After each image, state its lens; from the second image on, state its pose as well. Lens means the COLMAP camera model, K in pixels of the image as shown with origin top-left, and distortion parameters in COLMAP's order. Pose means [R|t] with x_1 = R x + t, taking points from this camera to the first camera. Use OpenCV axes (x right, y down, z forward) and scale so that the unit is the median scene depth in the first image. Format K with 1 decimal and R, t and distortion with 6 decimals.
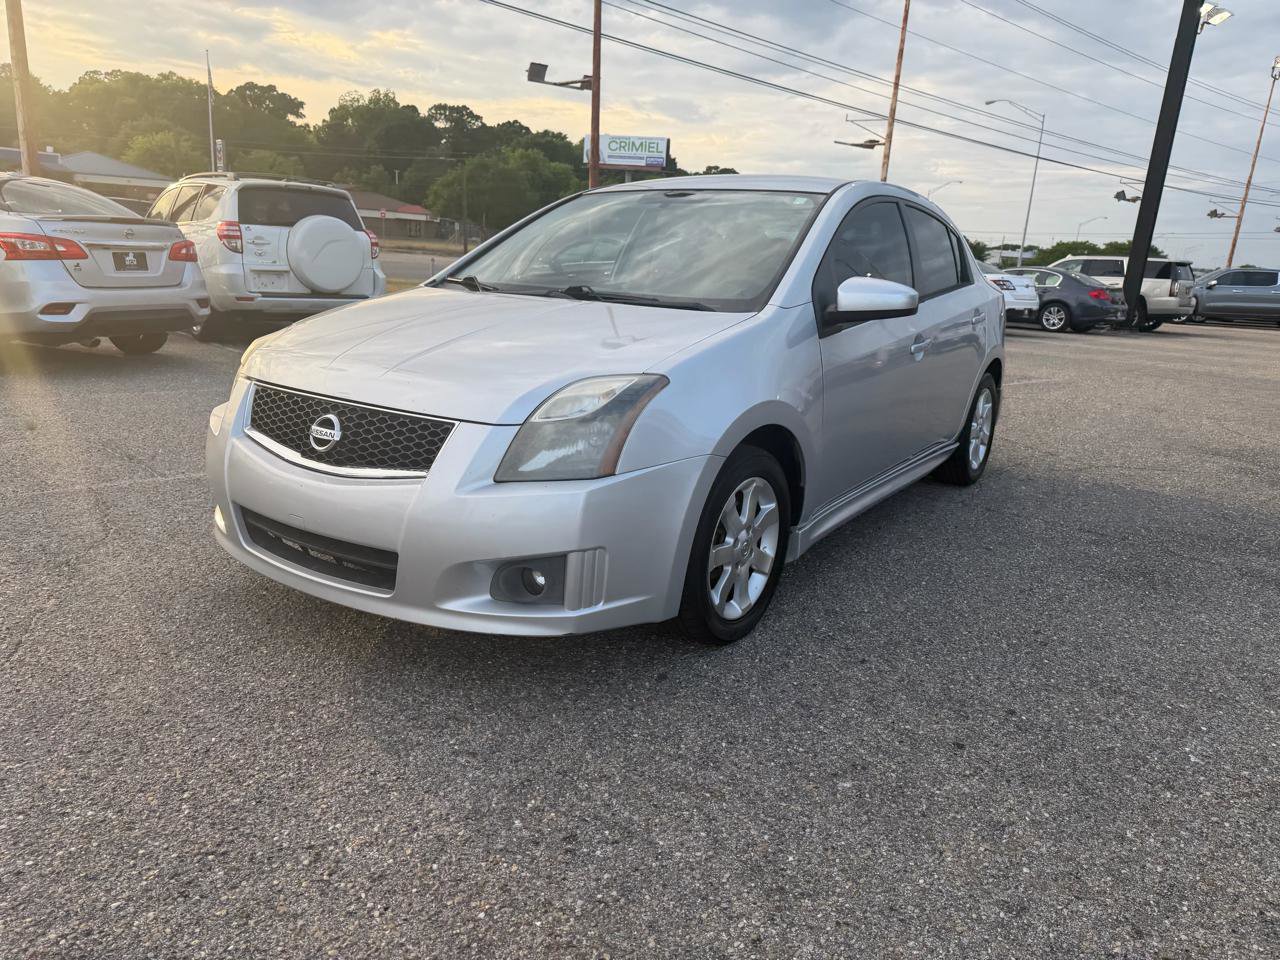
lens RADIAL K [[910.9, 0, 642.8], [0, 910.9, 478.0], [0, 0, 1]] dist [0.018877, -0.026304]
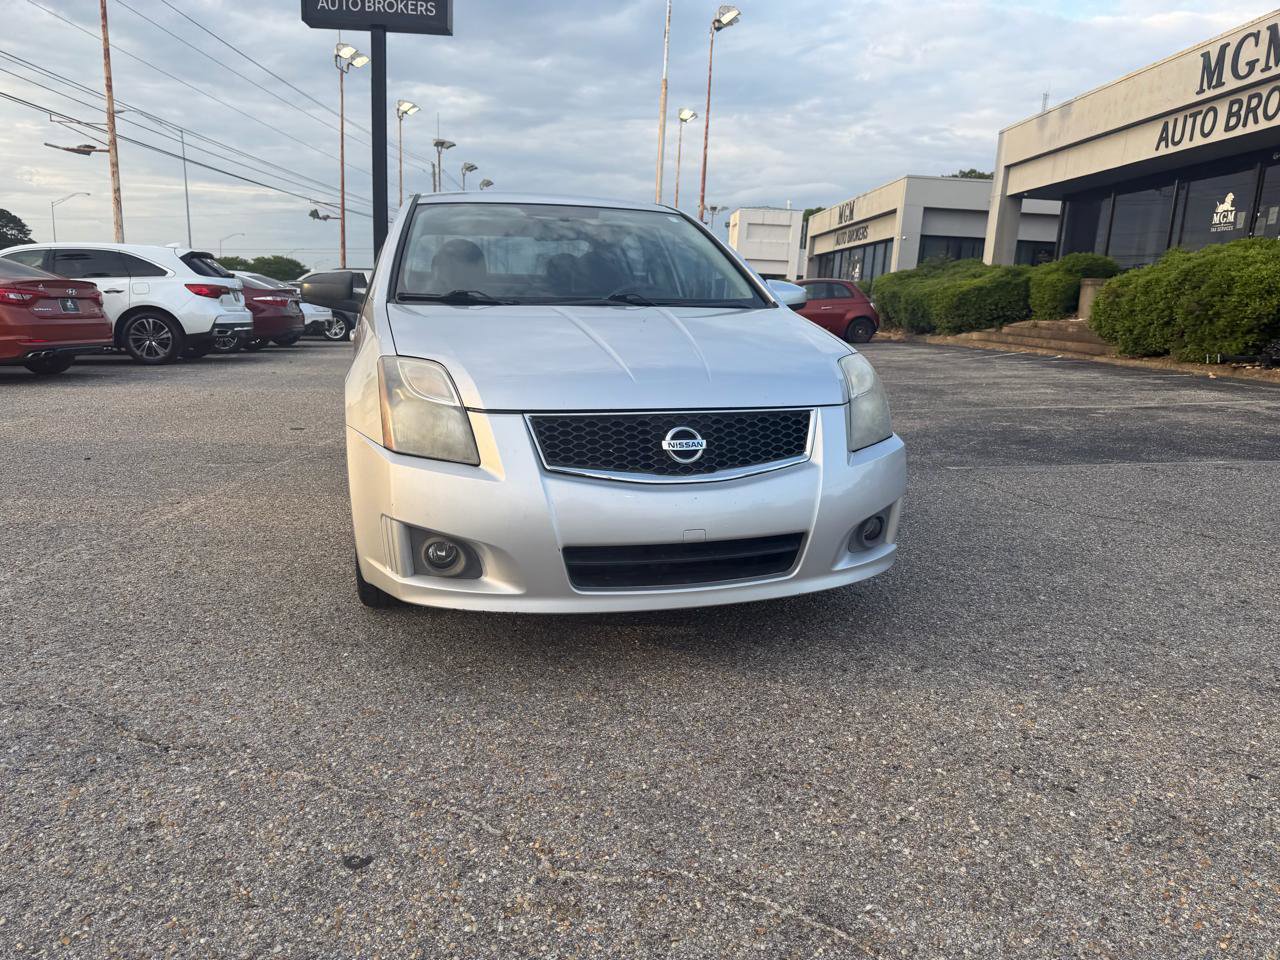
lens RADIAL K [[910.9, 0, 634.5], [0, 910.9, 475.2], [0, 0, 1]] dist [0.018877, -0.026304]
pose [[0.644785, -0.186425, 0.741281, -0.107904], [0.200655, 0.977072, 0.071189, -0.009454], [-0.737557, 0.102840, 0.667408, 0.036726]]
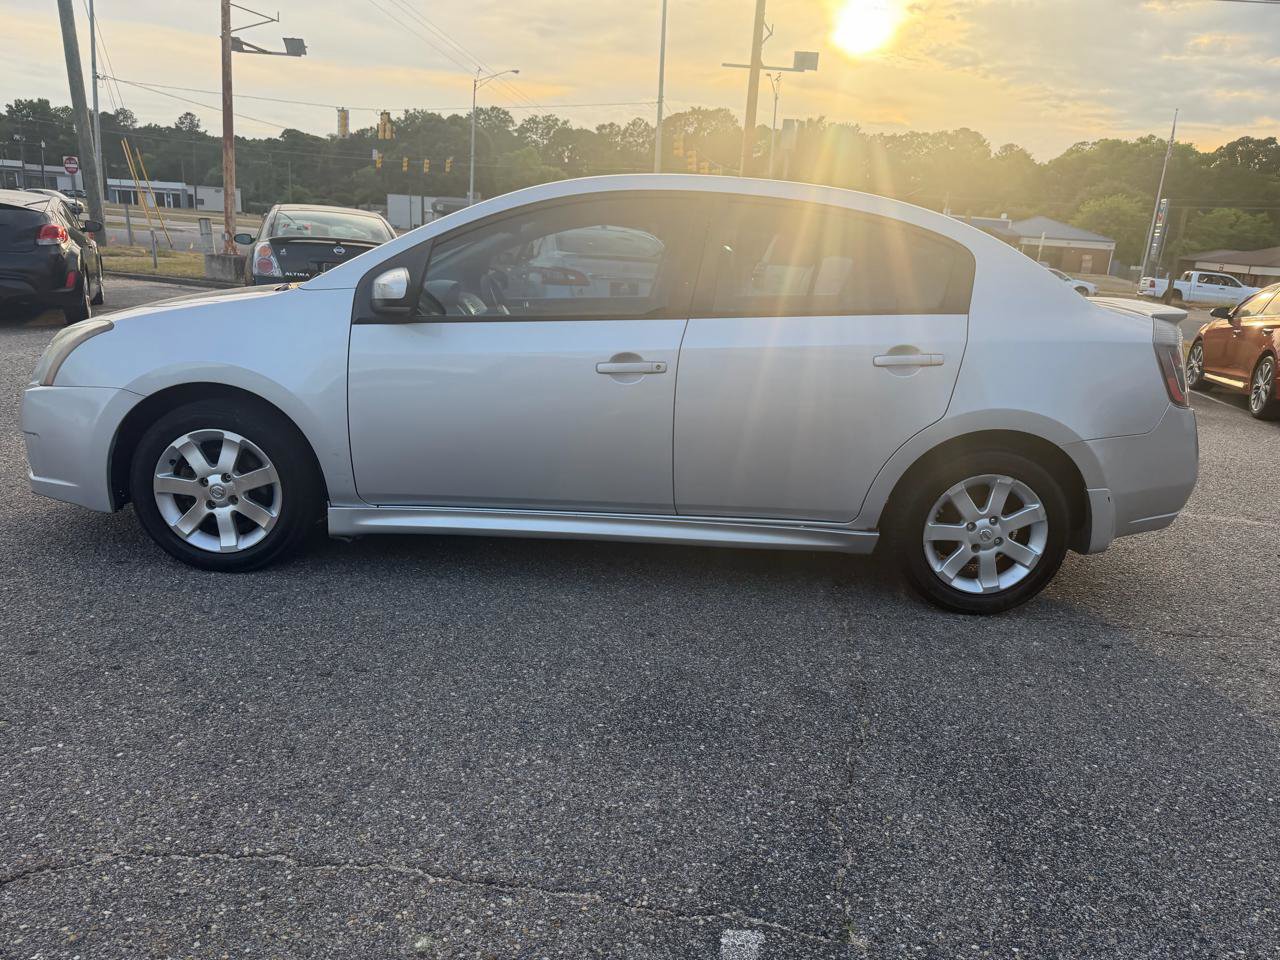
lens RADIAL K [[910.9, 0, 636.7], [0, 910.9, 483.1], [0, 0, 1]] dist [0.018877, -0.026304]
pose [[0.580174, 0.188046, -0.792488, 0.137017], [-0.234076, 0.970432, 0.058905, -0.012915], [0.780133, 0.151327, 0.607036, 0.072206]]
